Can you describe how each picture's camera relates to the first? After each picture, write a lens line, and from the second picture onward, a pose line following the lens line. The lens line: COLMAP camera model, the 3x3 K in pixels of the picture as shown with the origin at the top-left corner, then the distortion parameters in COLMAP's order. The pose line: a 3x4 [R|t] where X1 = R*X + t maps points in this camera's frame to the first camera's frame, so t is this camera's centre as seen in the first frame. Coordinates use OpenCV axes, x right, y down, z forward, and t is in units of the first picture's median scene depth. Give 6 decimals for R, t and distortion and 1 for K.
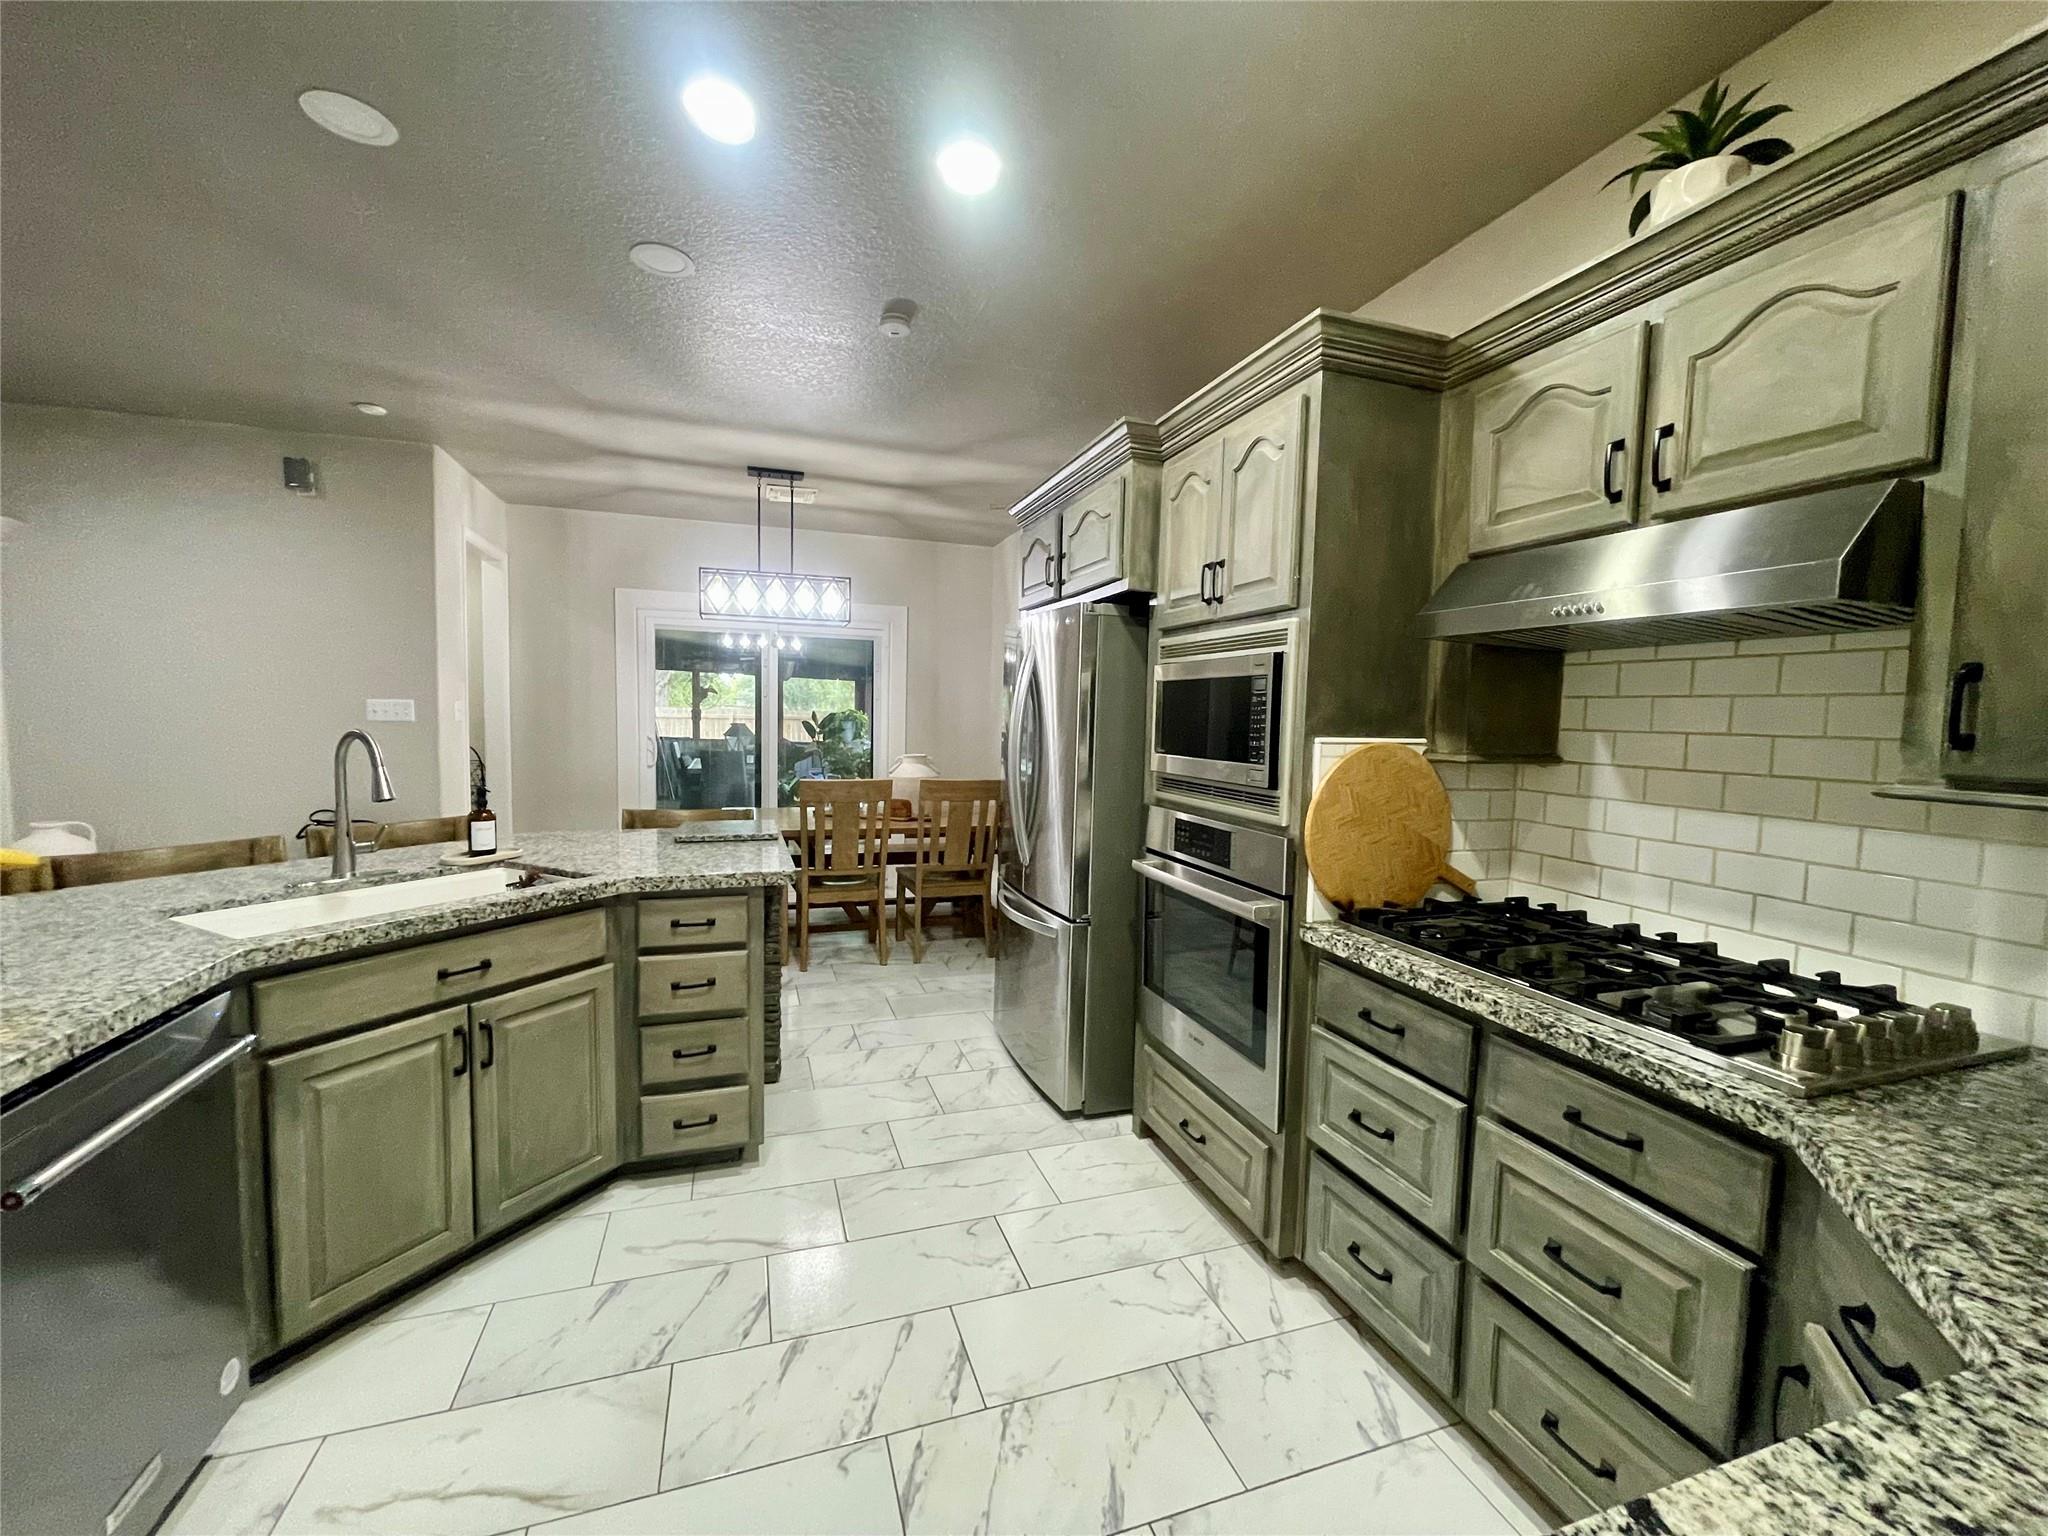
lens RADIAL K [[822.4, 0, 1019.1], [0, 822.4, 771.5], [0, 0, 1]] dist [-0.007420, -0.000192]
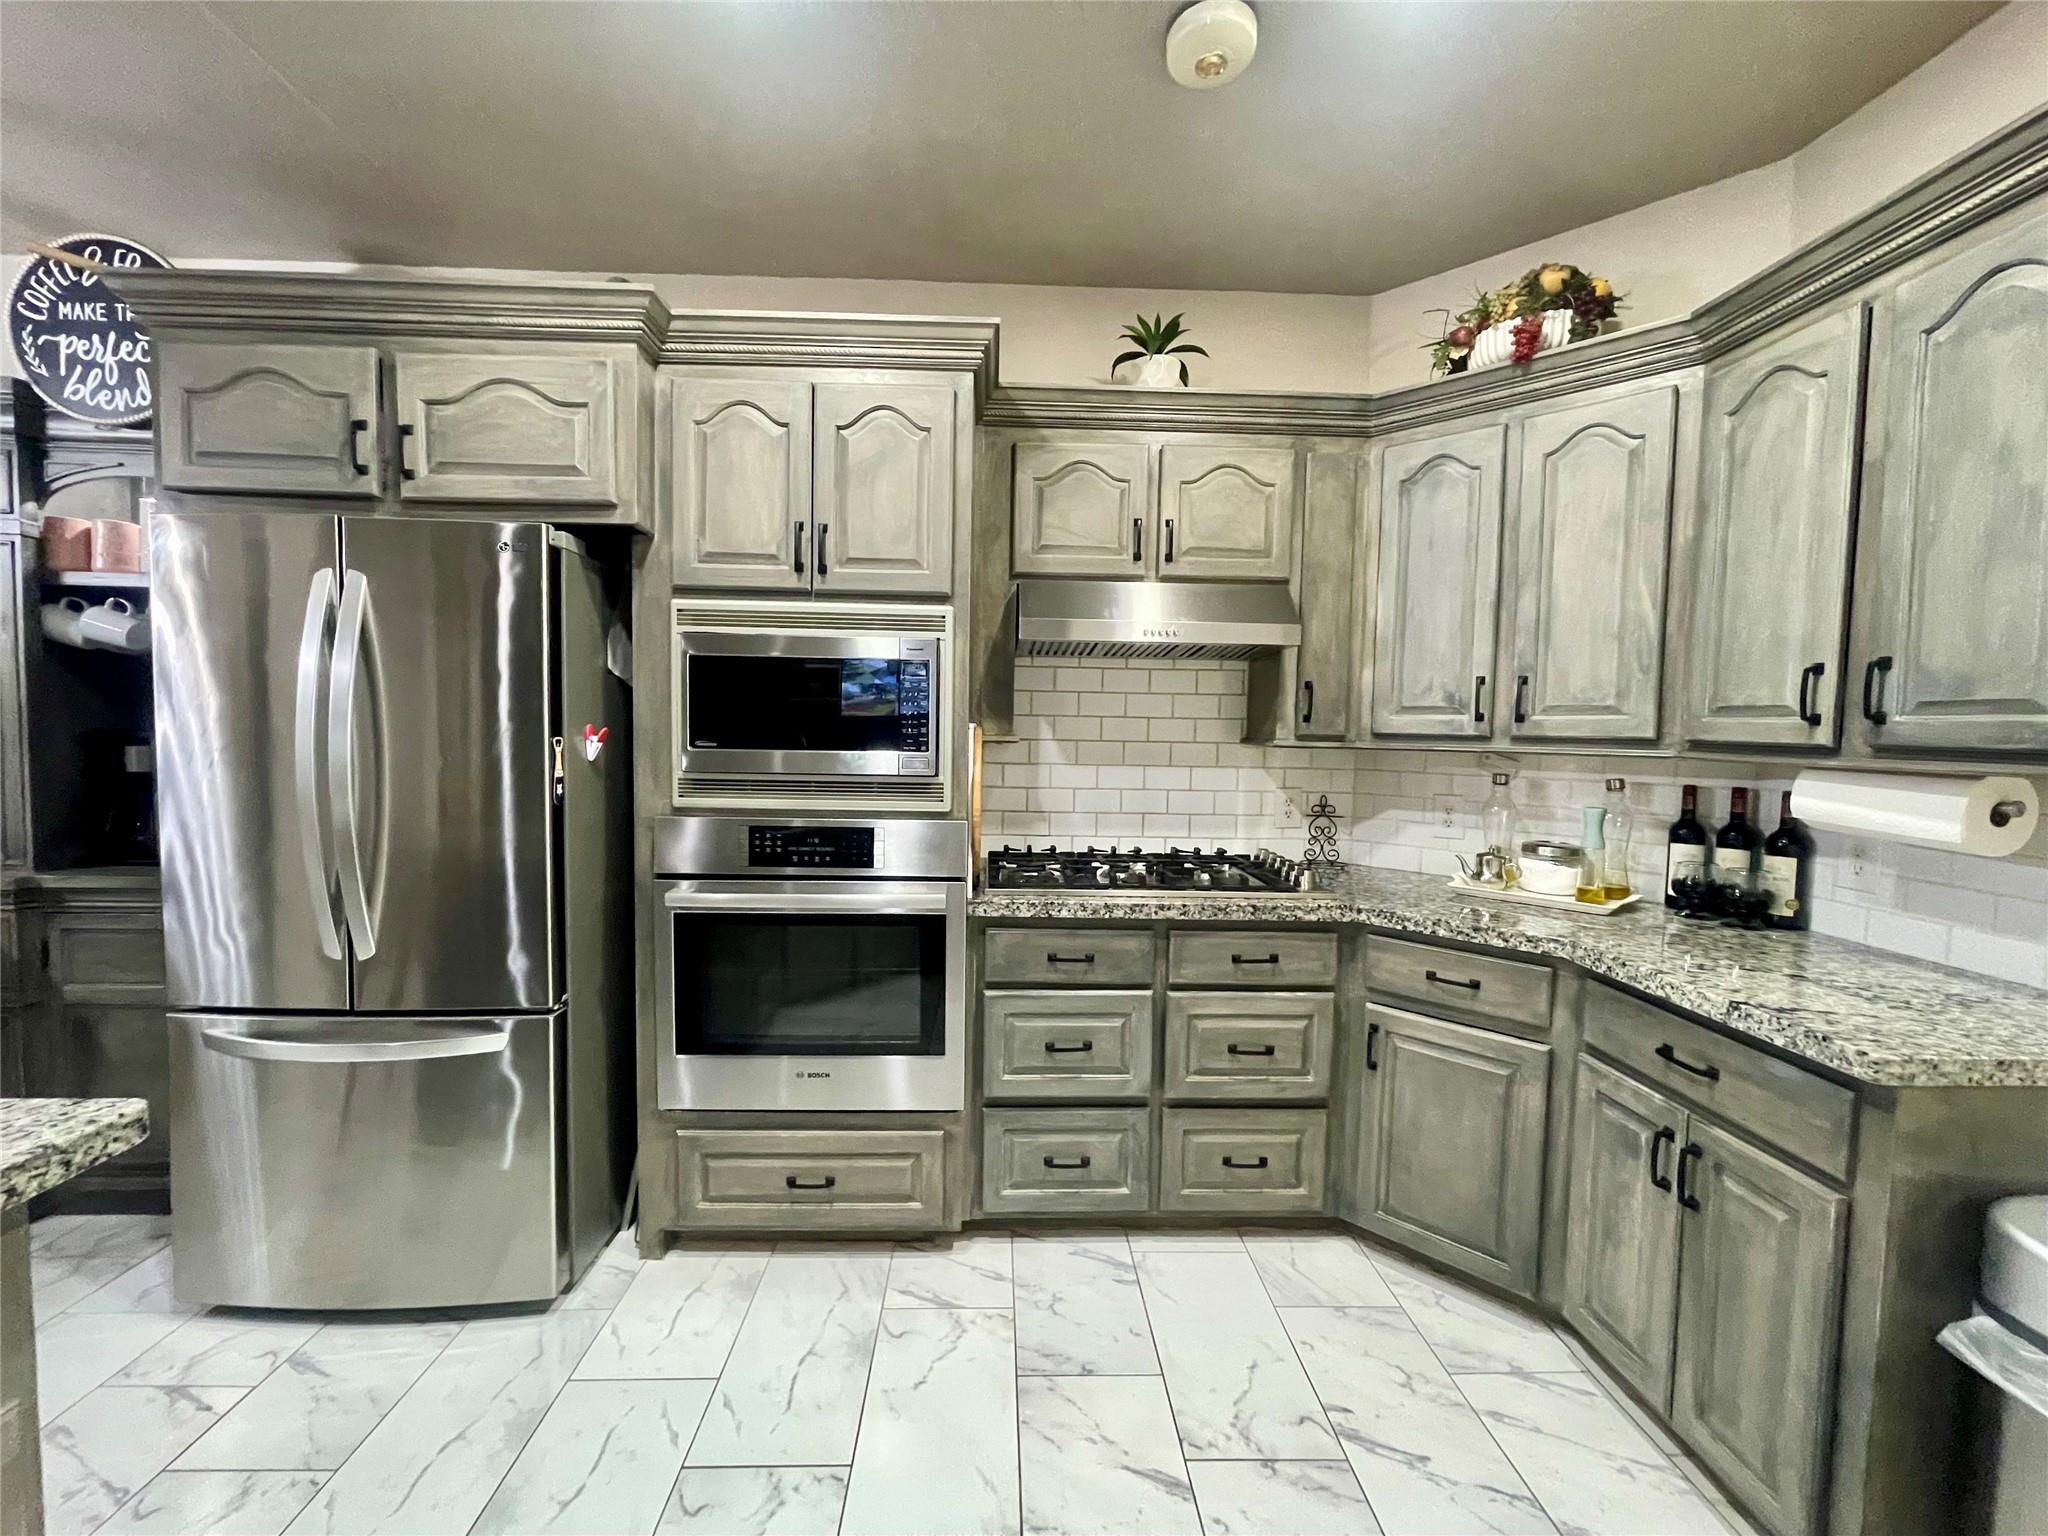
lens RADIAL K [[821.4, 0, 1020.4], [0, 821.4, 774.2], [0, 0, 1]] dist [0.001148, -0.000018]
pose [[0.290040, -0.073521, 0.954186, -0.608912], [0.055861, 0.996645, 0.059813, -0.034346], [-0.955383, 0.035953, 0.293174, 0.607307]]
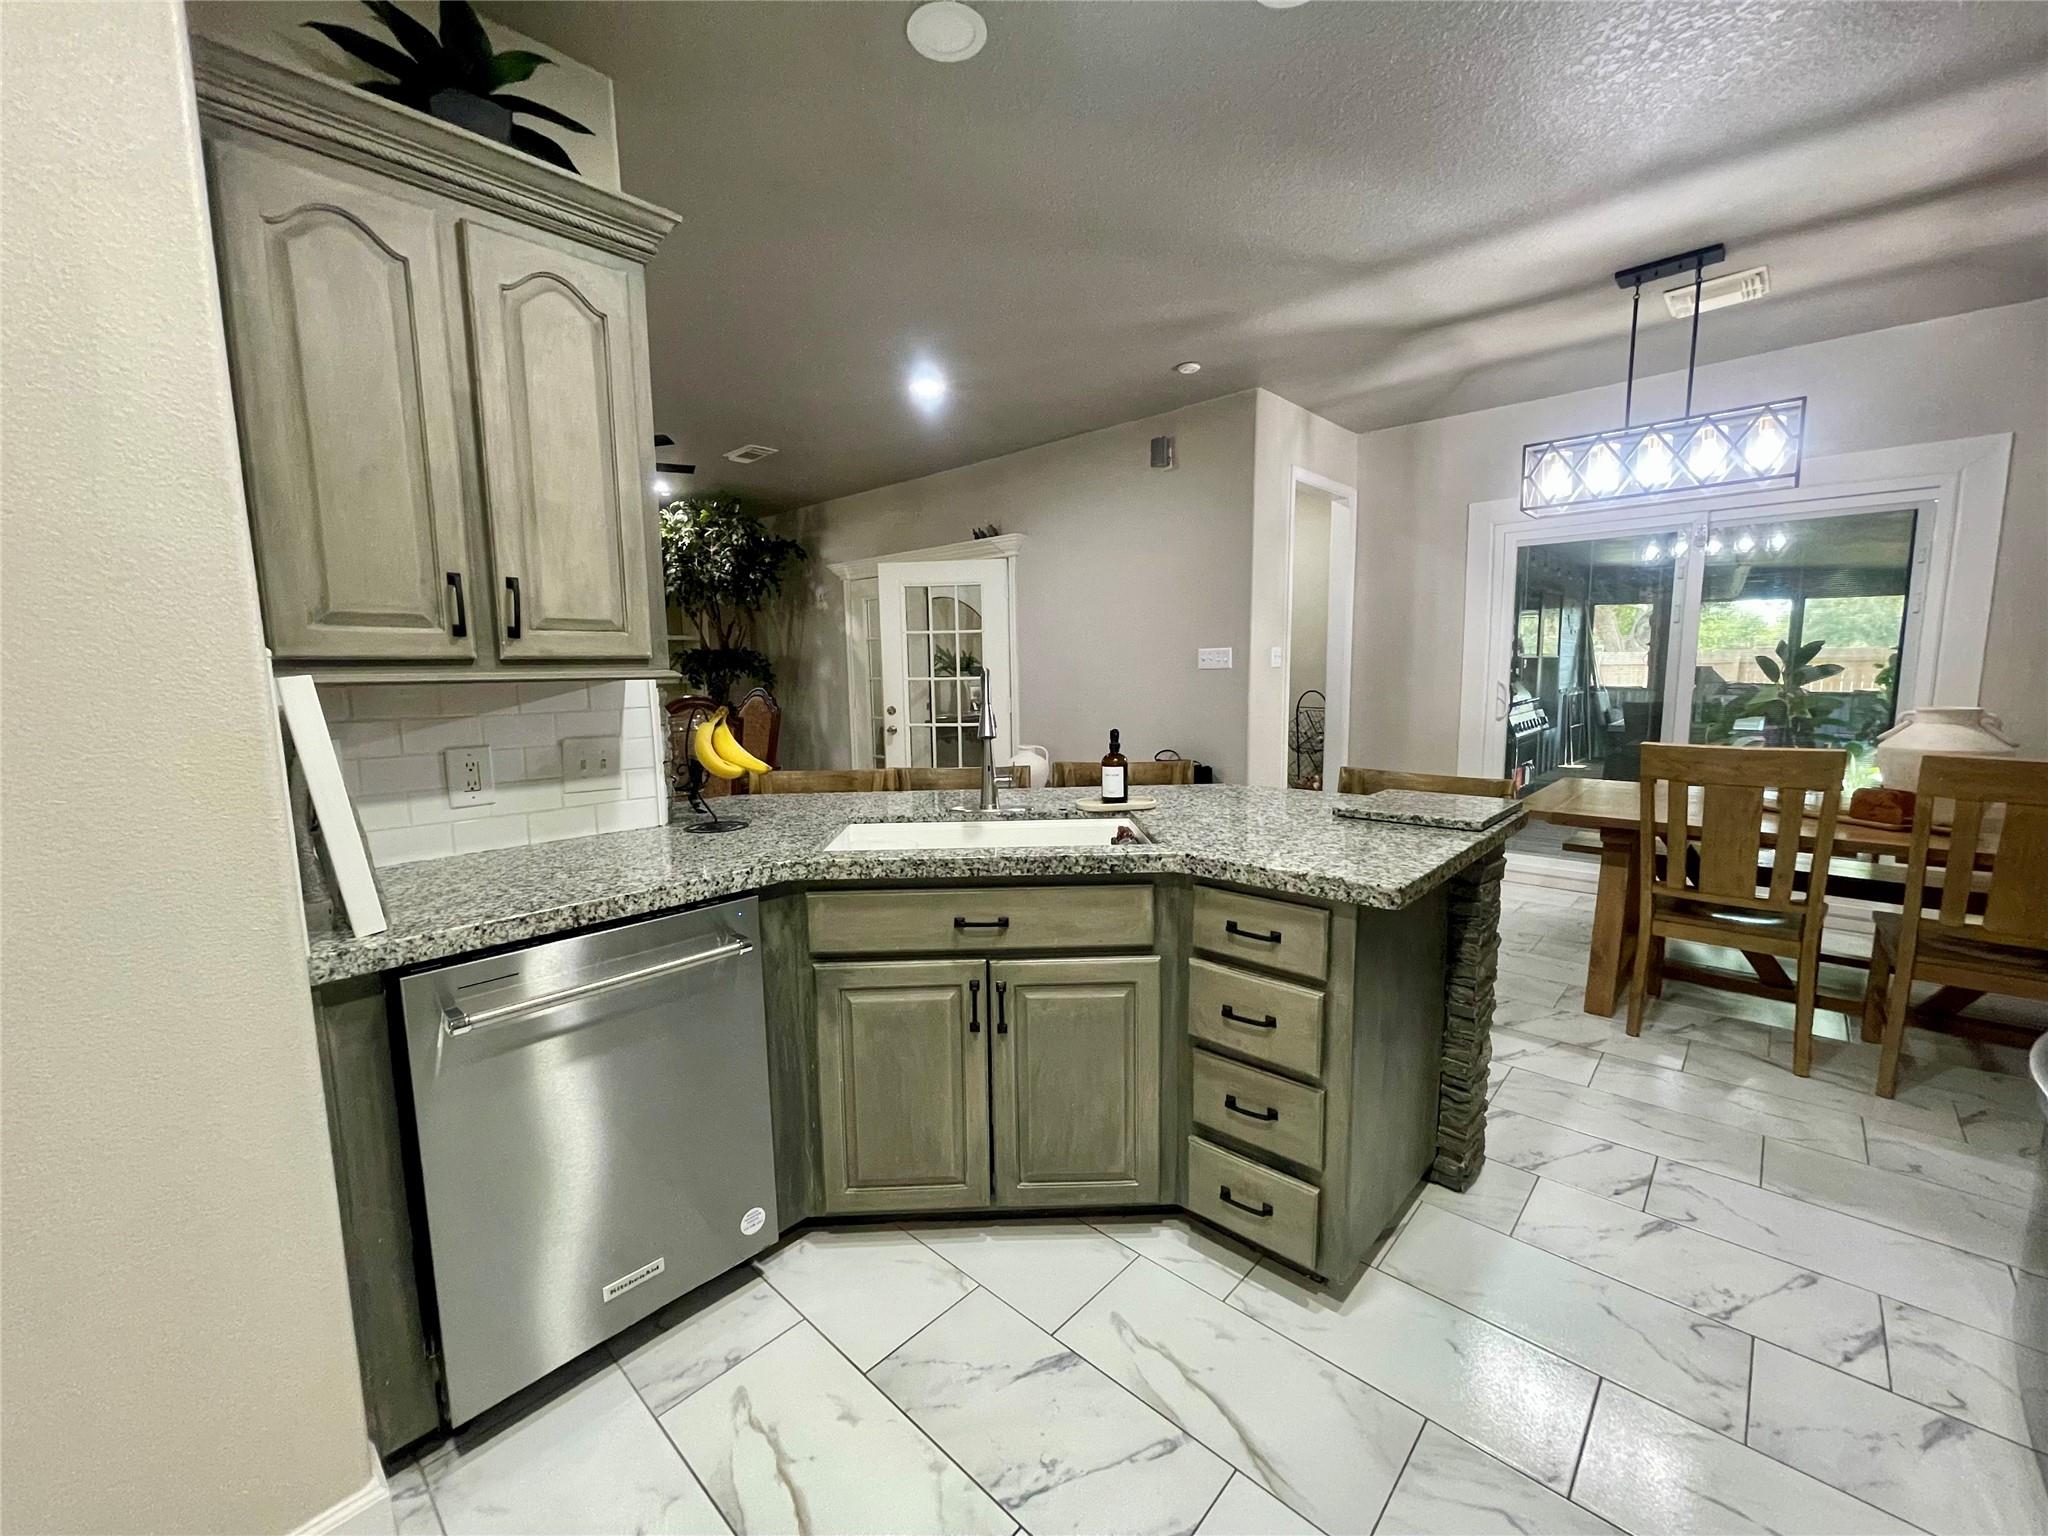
lens RADIAL K [[822.4, 0, 1019.1], [0, 822.4, 771.5], [0, 0, 1]] dist [-0.007420, -0.000192]
pose [[0.469426, 0.081479, -0.879204, 0.140652], [-0.031278, 0.996643, 0.075662, -0.000415], [0.882417, -0.008018, 0.470399, 0.578311]]
